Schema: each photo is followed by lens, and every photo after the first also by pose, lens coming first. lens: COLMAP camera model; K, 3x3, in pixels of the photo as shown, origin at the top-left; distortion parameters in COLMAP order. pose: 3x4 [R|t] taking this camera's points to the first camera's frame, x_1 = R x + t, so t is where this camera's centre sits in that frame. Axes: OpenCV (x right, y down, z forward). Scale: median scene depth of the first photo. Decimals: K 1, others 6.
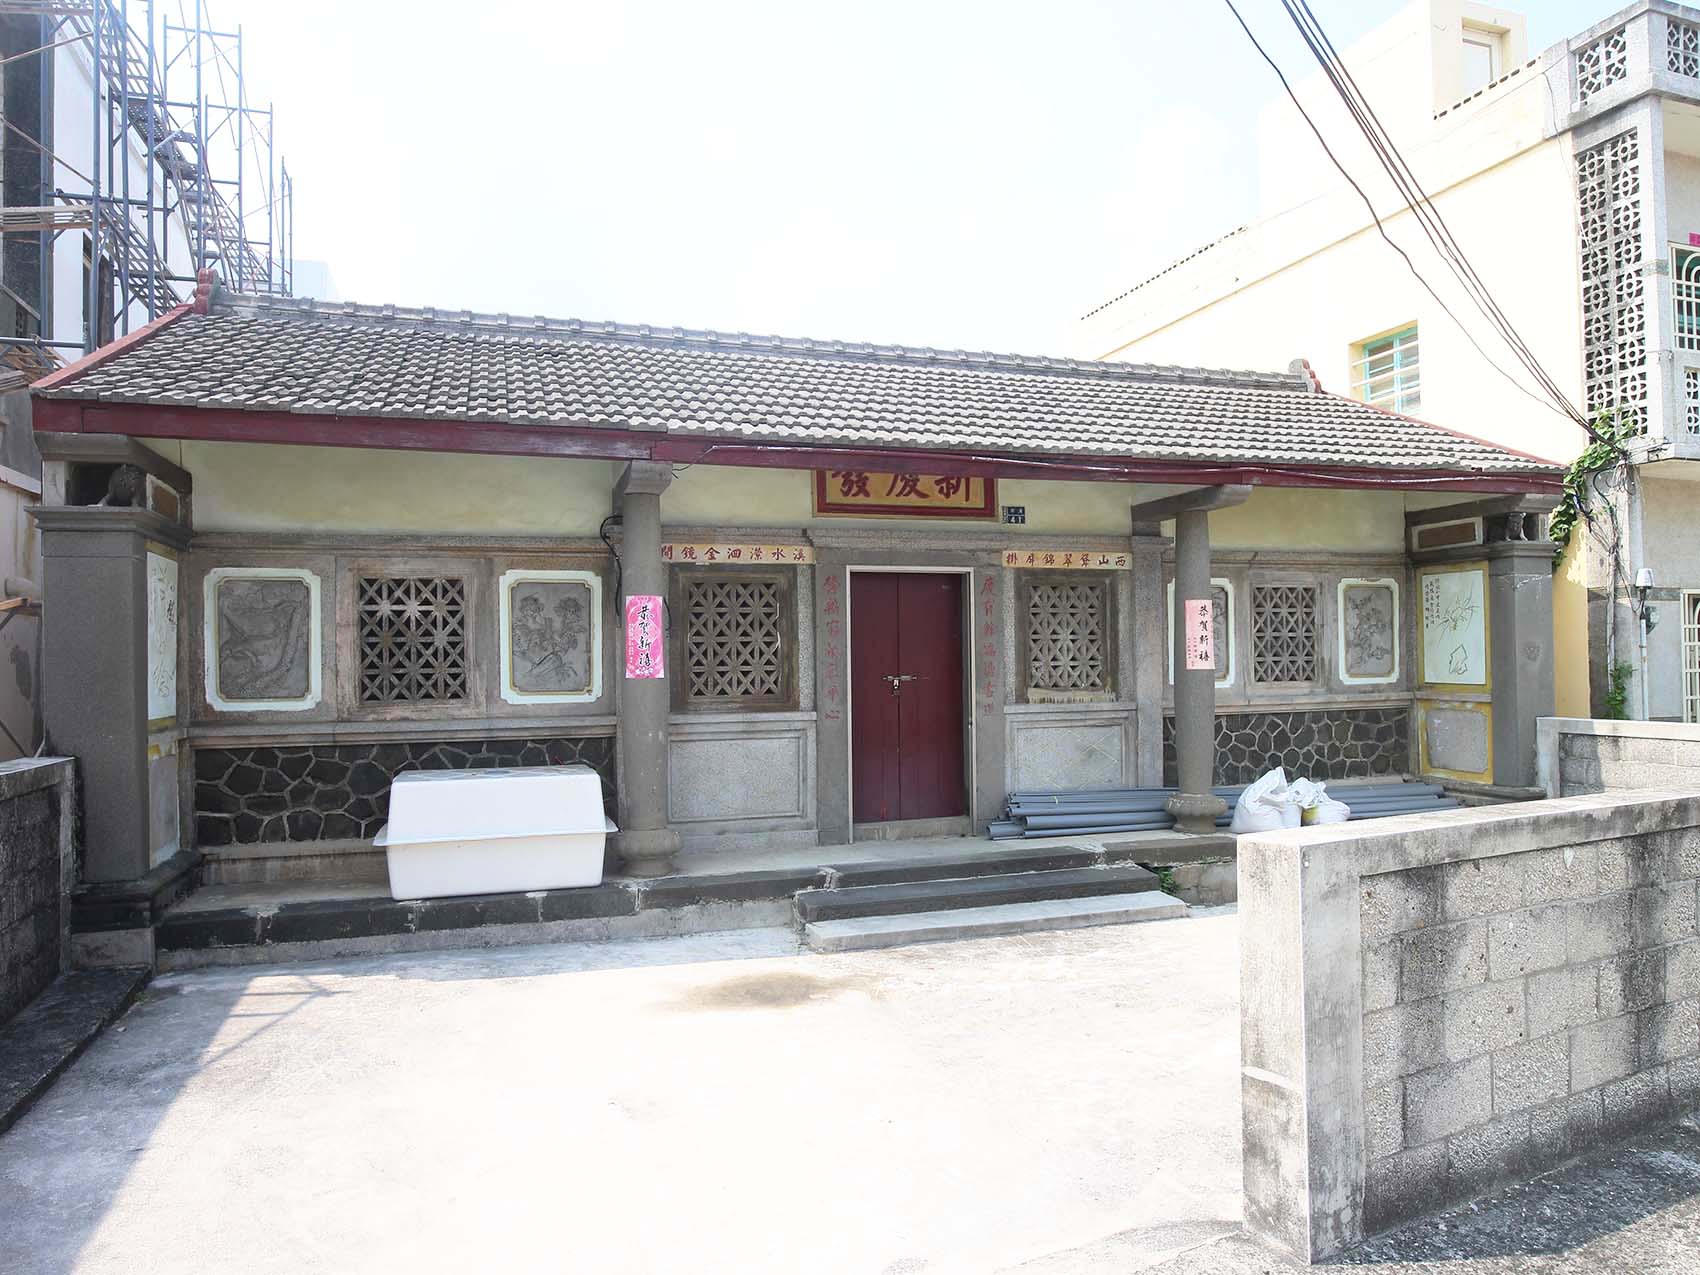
lens RADIAL K [[1126.8, 0, 850.0], [0, 1126.8, 637.5], [0, 0, 1]] dist [-0.004691, -0.001576]
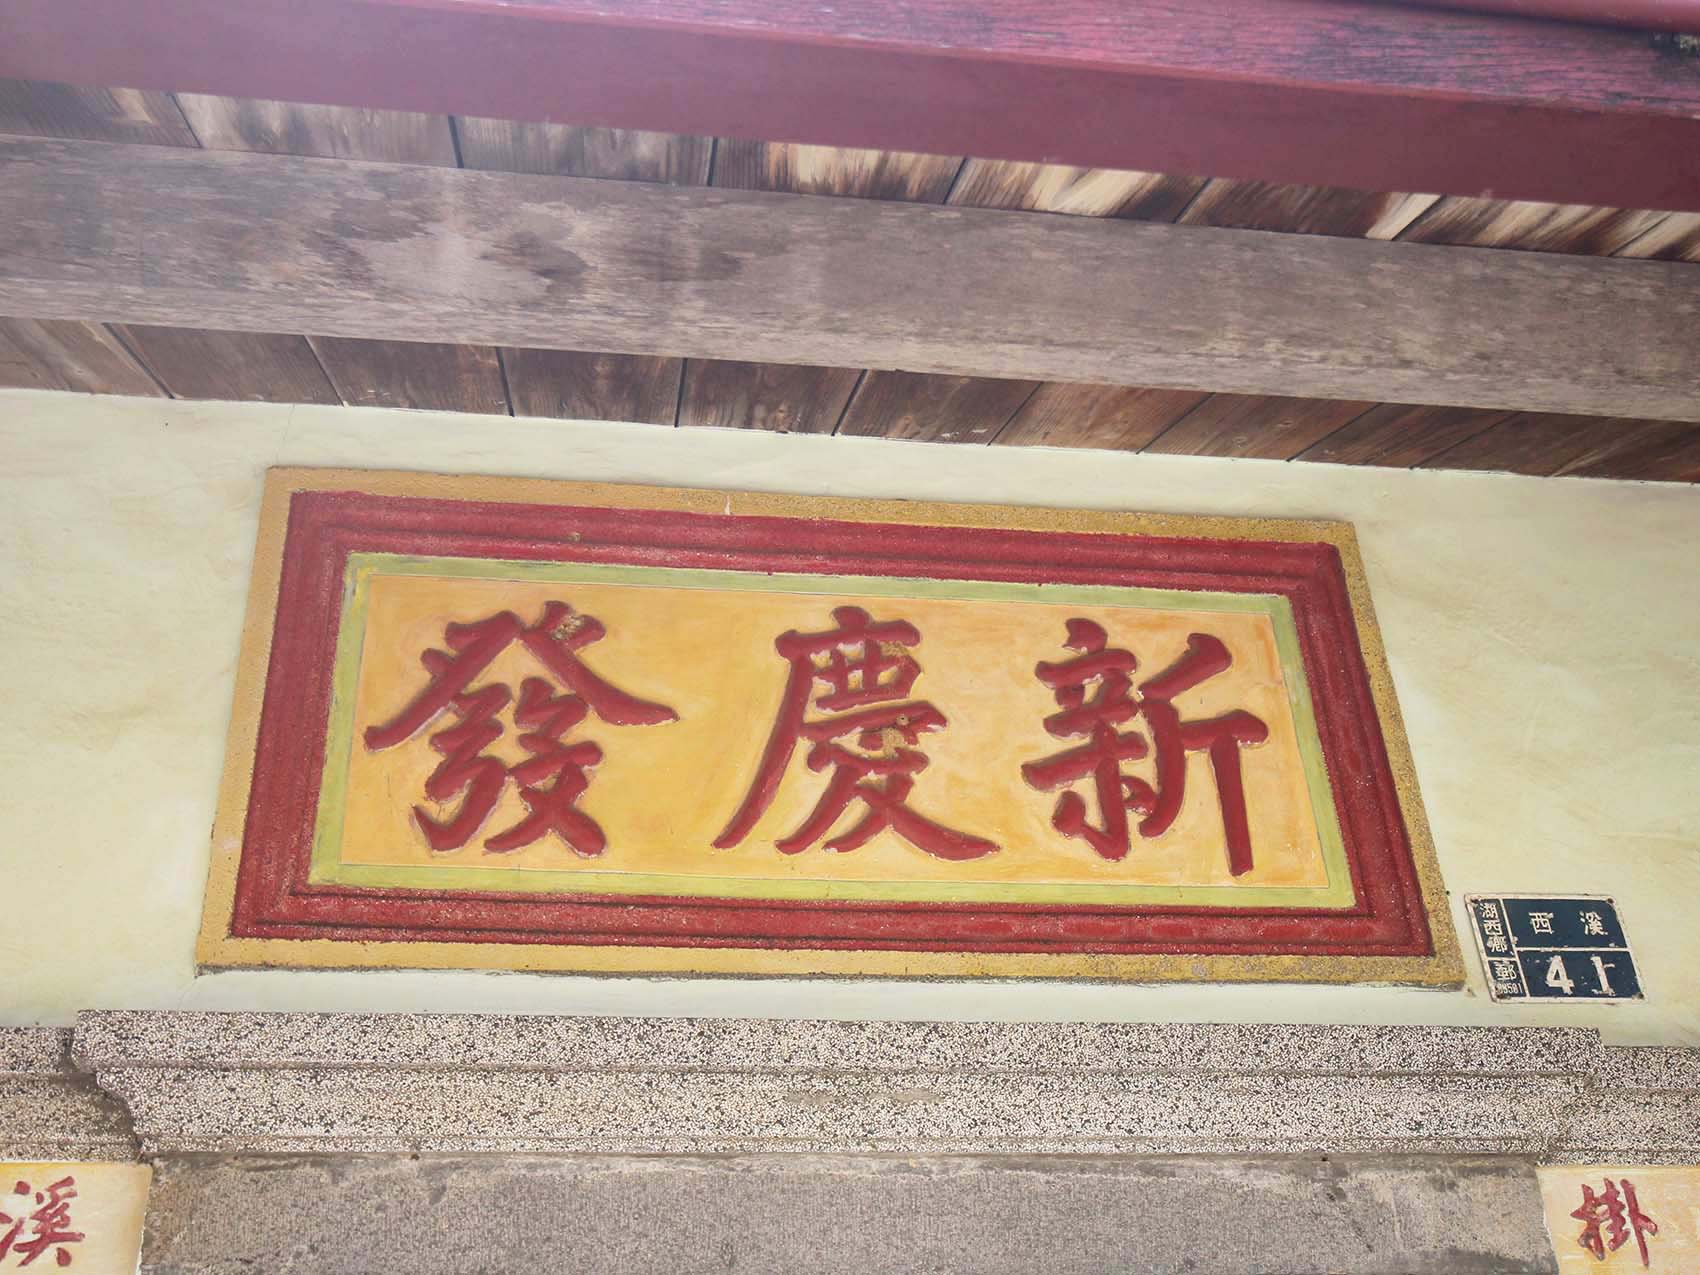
lens RADIAL K [[1846.9, 0, 850.0], [0, 1846.9, 637.5], [0, 0, 1]] dist [-0.005369, 0.003251]
pose [[0.983318, -0.119709, -0.136954, 0.089336], [0.026463, 0.839055, -0.543403, -0.006616], [0.179962, 0.530713, 0.828225, 0.754804]]
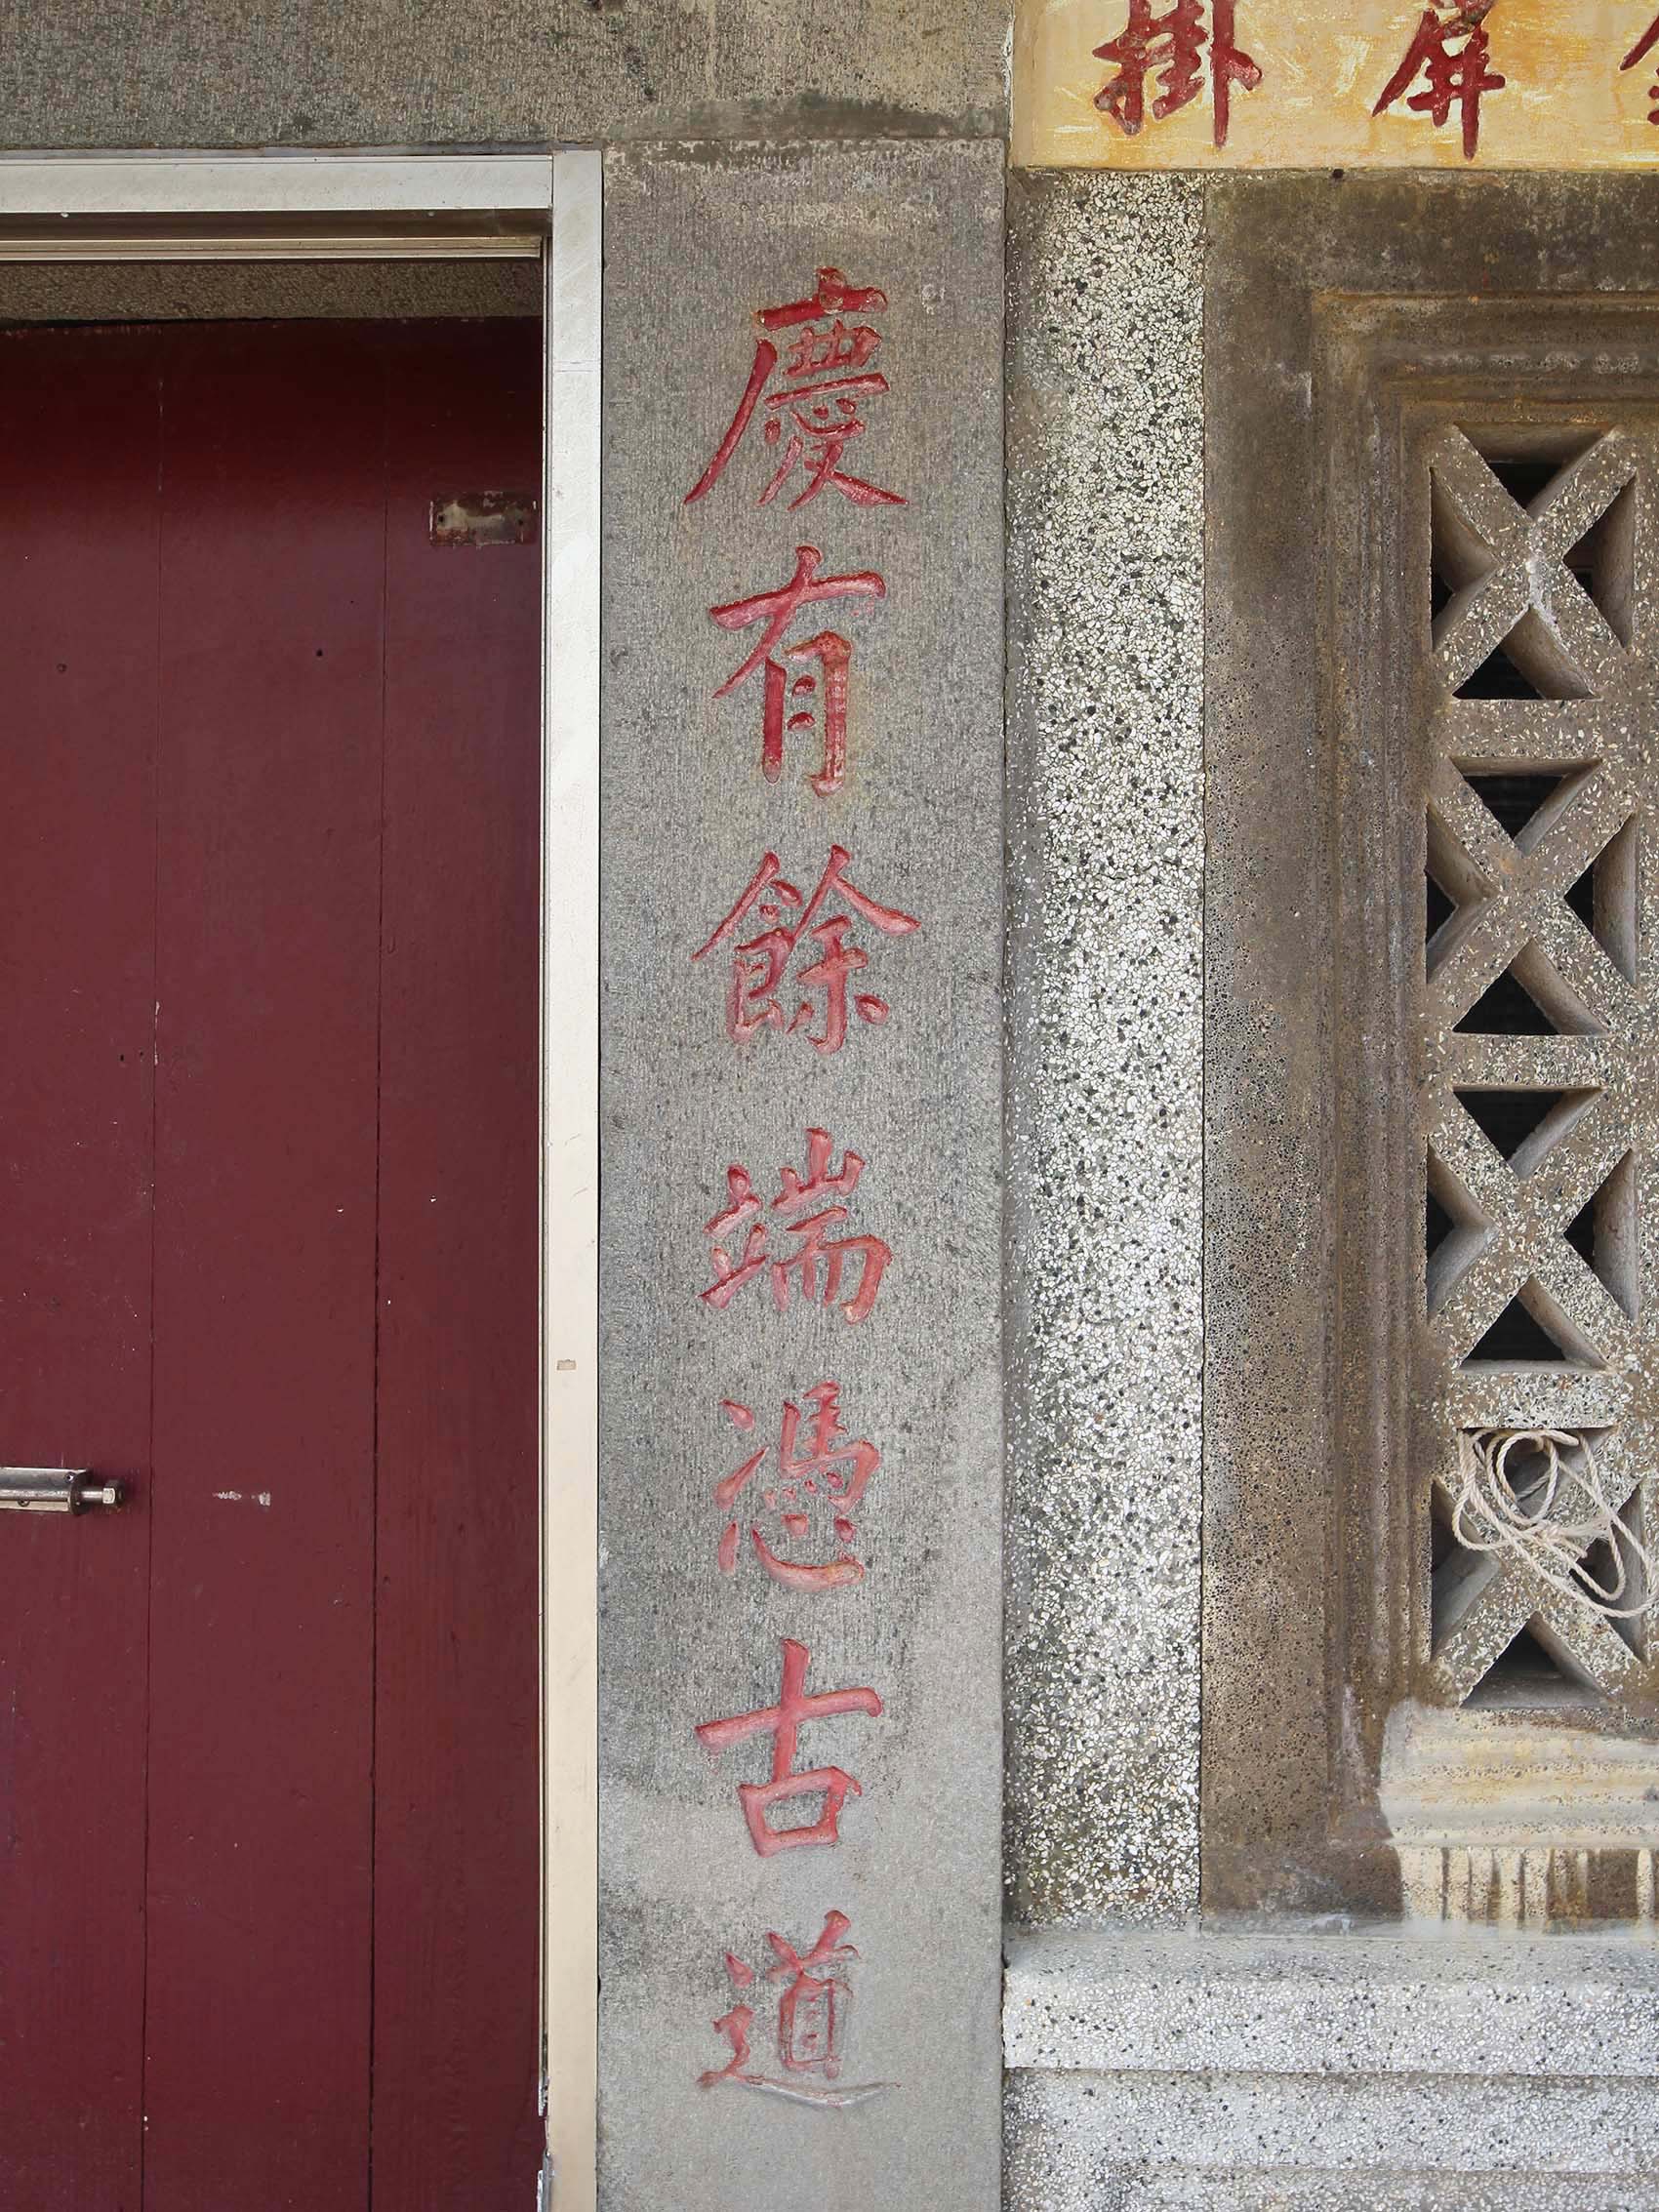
lens RADIAL K [[1851.6, 0, 829.5], [0, 1851.6, 1106.0], [0, 0, 1]] dist [0.001336, 0.011386]
pose [[0.944510, 0.008639, -0.328369, 0.166126], [-0.008864, 0.999960, 0.000813, 0.002885], [0.328363, 0.002143, 0.944549, 0.881545]]
